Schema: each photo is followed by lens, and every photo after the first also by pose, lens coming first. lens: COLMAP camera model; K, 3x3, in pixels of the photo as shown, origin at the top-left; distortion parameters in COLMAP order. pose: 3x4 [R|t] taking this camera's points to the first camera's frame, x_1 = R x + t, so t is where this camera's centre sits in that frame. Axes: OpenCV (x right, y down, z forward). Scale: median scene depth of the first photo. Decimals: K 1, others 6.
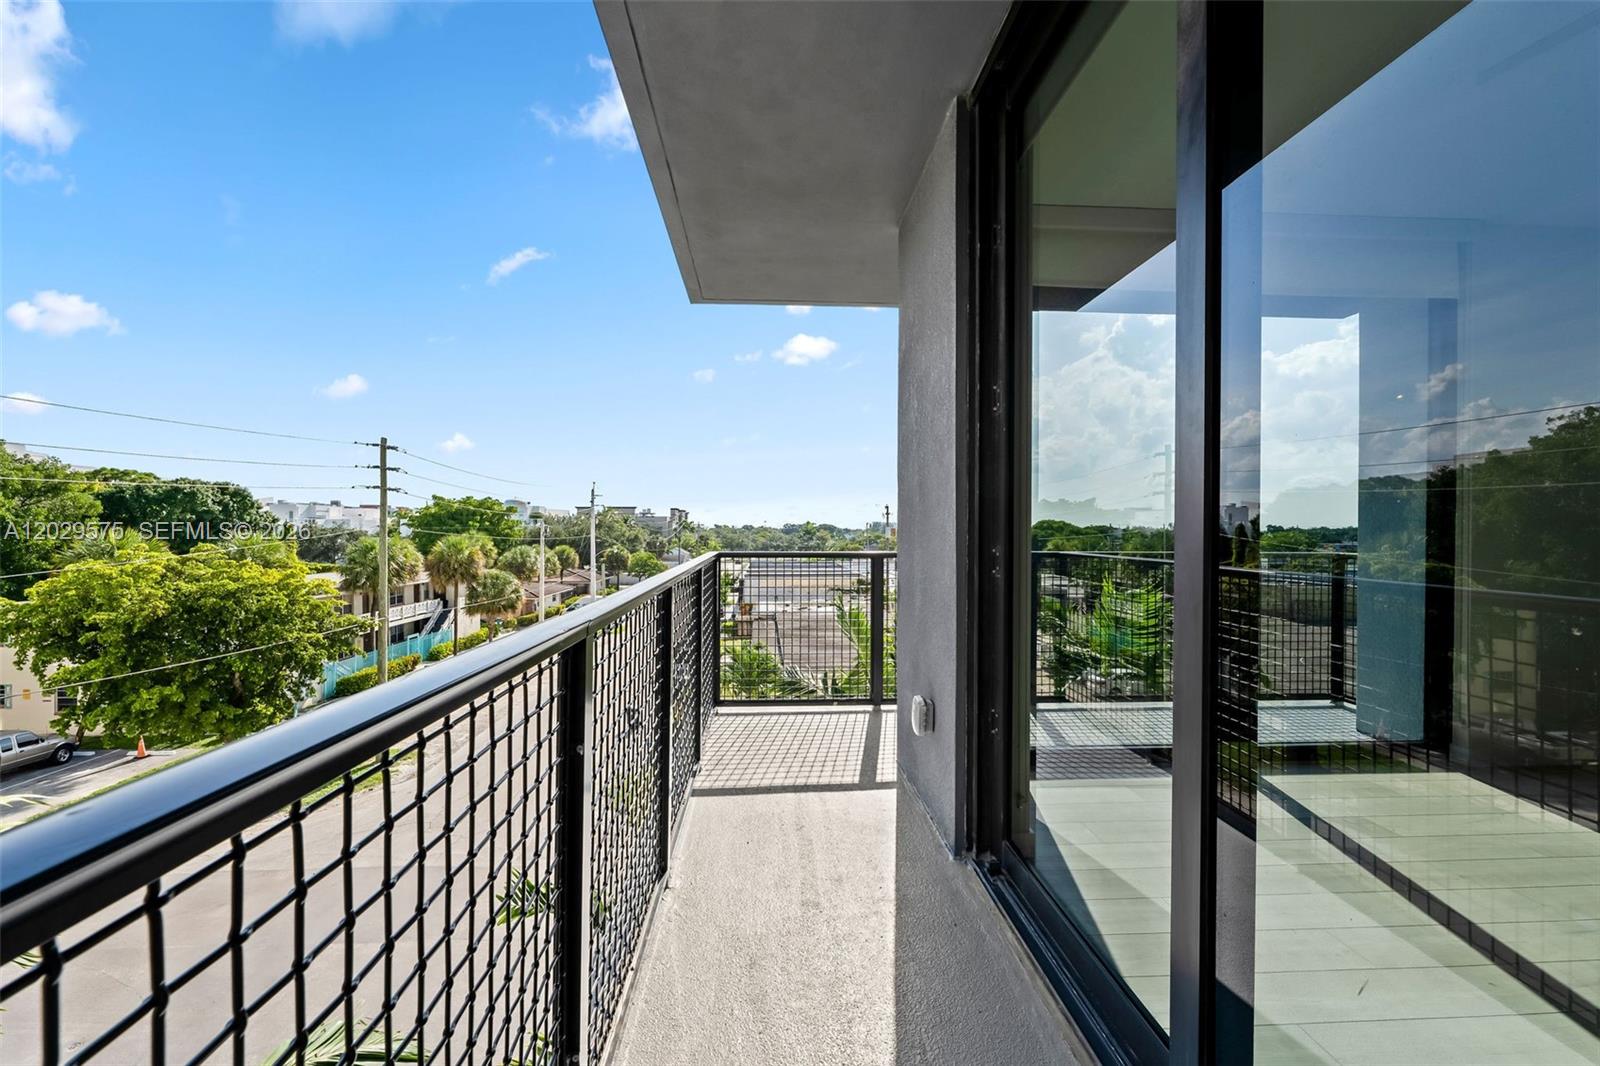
lens RADIAL K [[654.5, 0, 802.4], [0, 654.5, 524.4], [0, 0, 1]] dist [-0.000061, -0.000014]
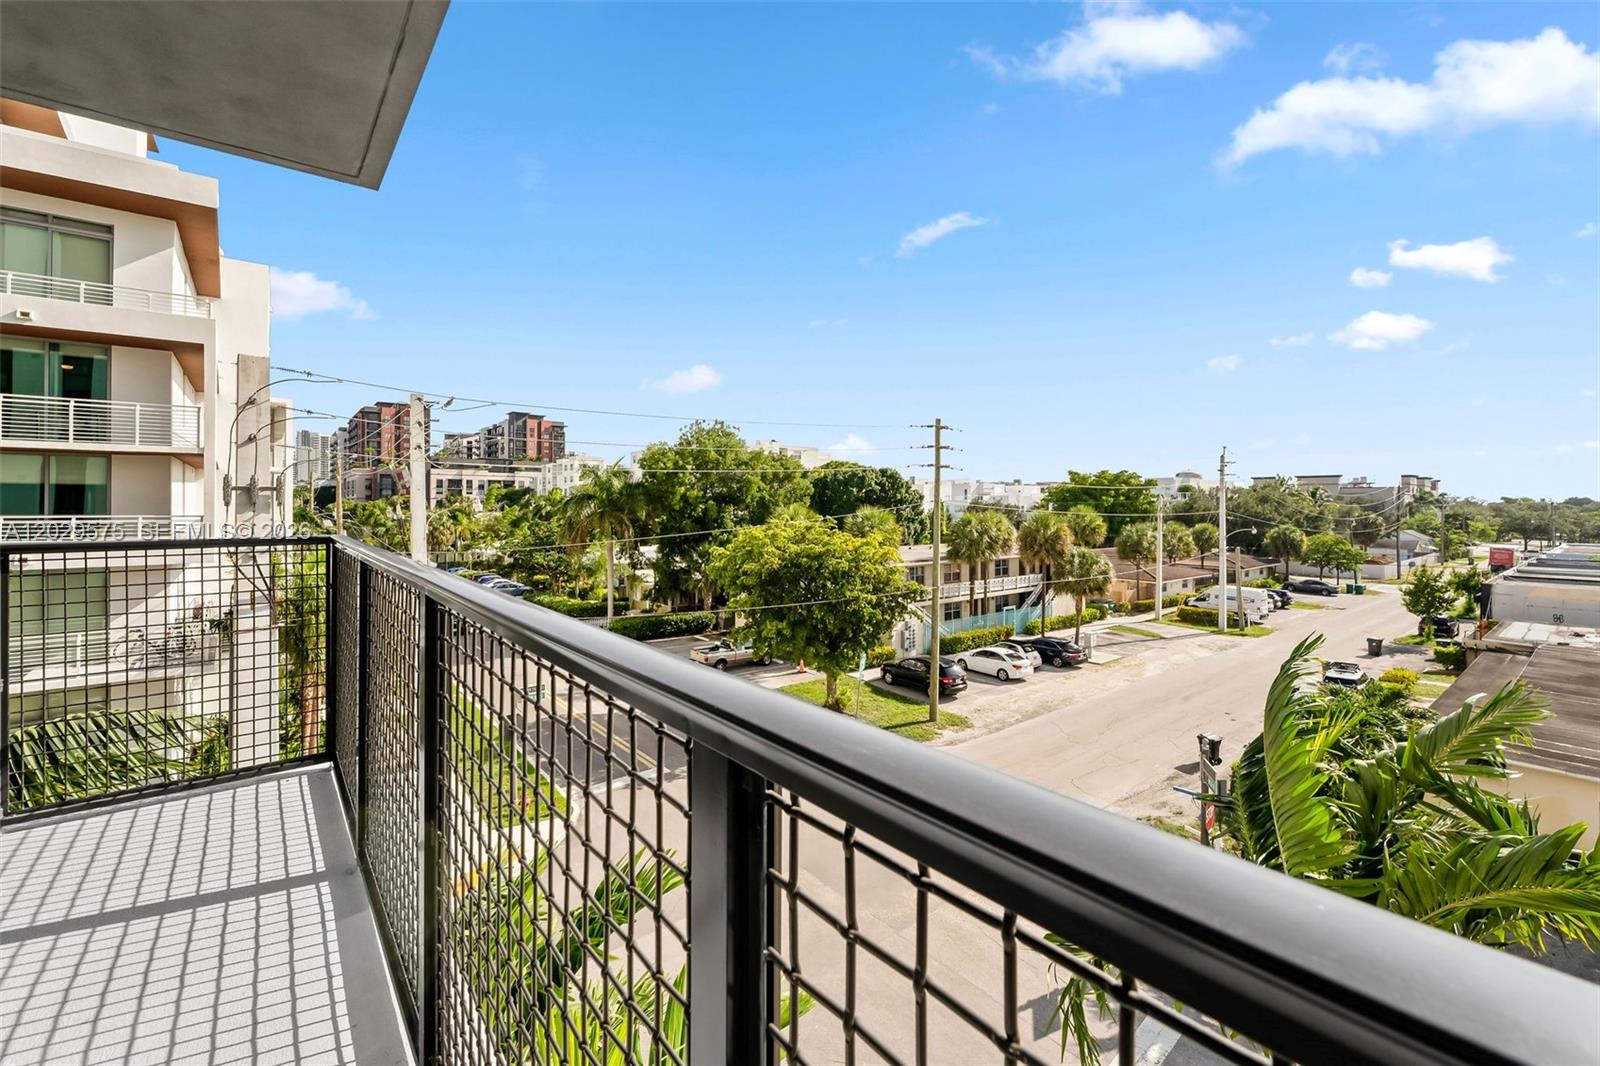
lens RADIAL K [[683.0, 0, 801.8], [0, 683.0, 496.7], [0, 0, 1]] dist [-0.002124, 0.000003]
pose [[0.582440, -0.010769, -0.812803, 0.090173], [0.007294, 0.999941, -0.008022, 0.001581], [0.812841, -0.001256, 0.582484, 0.105770]]
